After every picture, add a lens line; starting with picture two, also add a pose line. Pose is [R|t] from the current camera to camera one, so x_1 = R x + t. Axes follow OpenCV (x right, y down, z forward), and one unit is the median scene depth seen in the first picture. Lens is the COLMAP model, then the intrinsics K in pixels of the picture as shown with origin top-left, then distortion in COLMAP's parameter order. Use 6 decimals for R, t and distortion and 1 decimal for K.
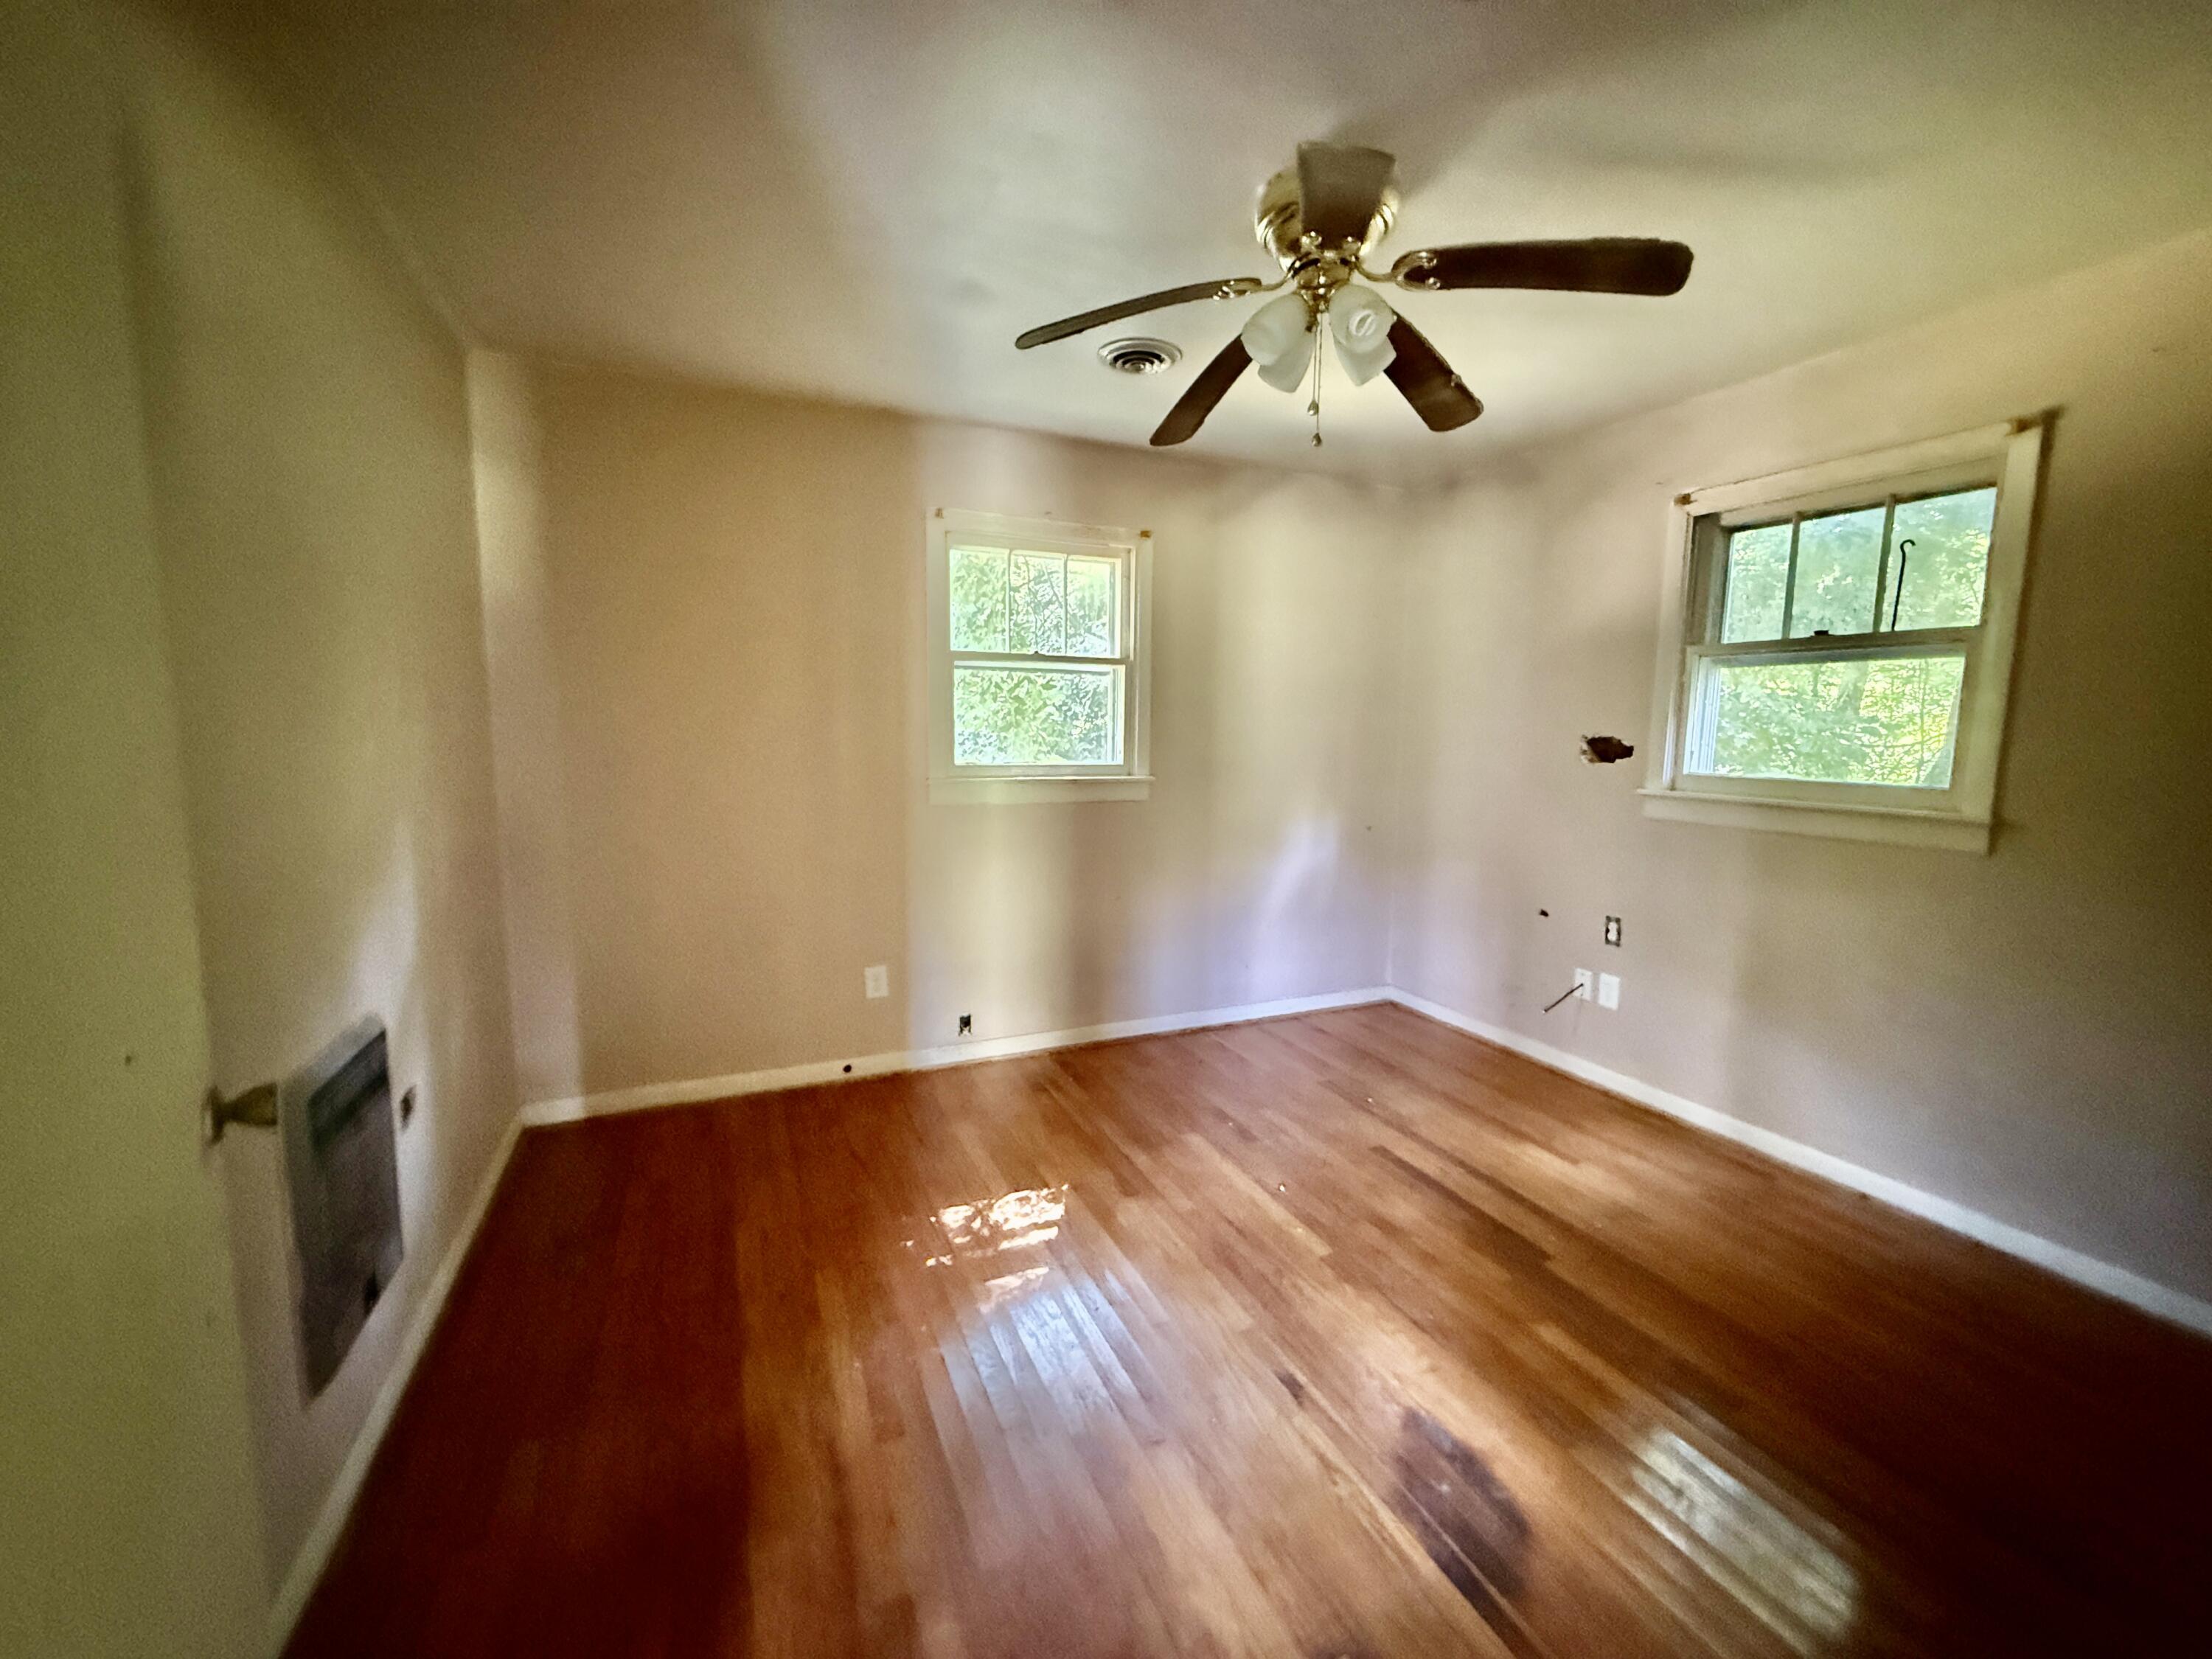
lens RADIAL K [[888.4, 0, 1098.3], [0, 888.4, 827.7], [0, 0, 1]] dist [0.000873, 0.000063]
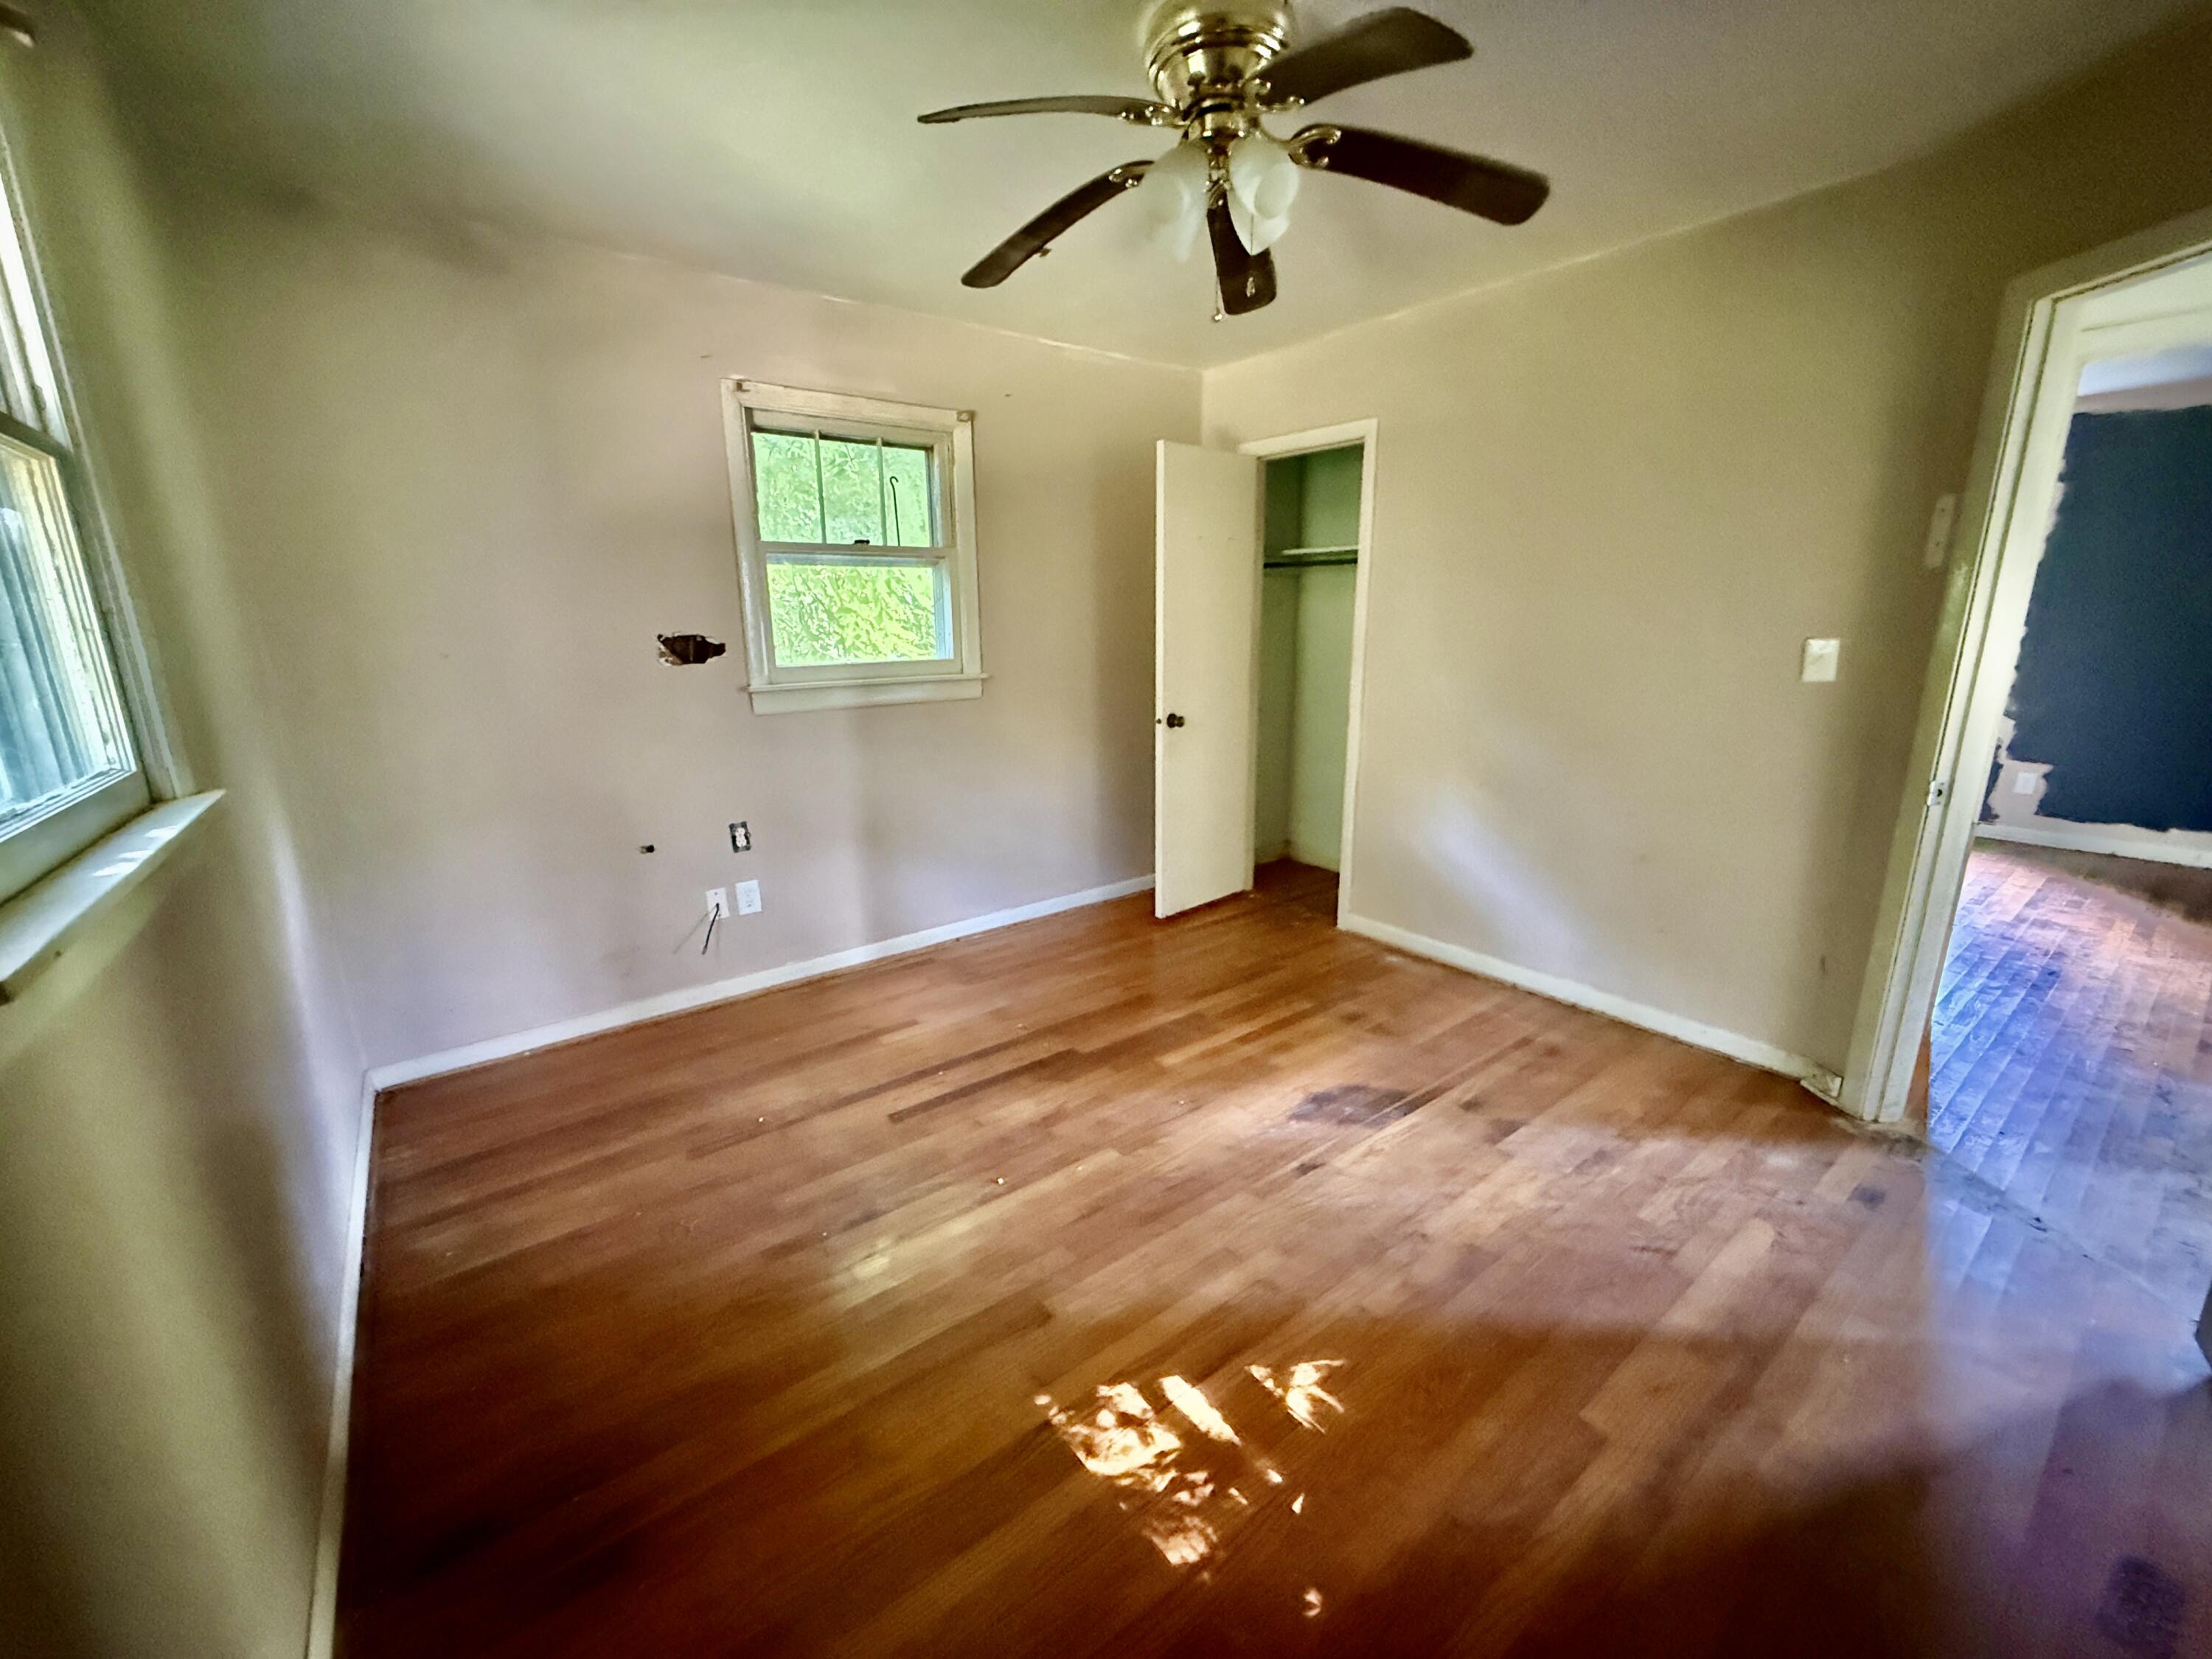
lens RADIAL K [[888.4, 0, 1098.3], [0, 888.4, 827.7], [0, 0, 1]] dist [0.000873, 0.000063]
pose [[-0.244761, -0.233909, 0.940946, -0.526773], [0.127659, 0.954241, 0.270421, -0.130610], [-0.961143, 0.186309, -0.203700, 1.006410]]
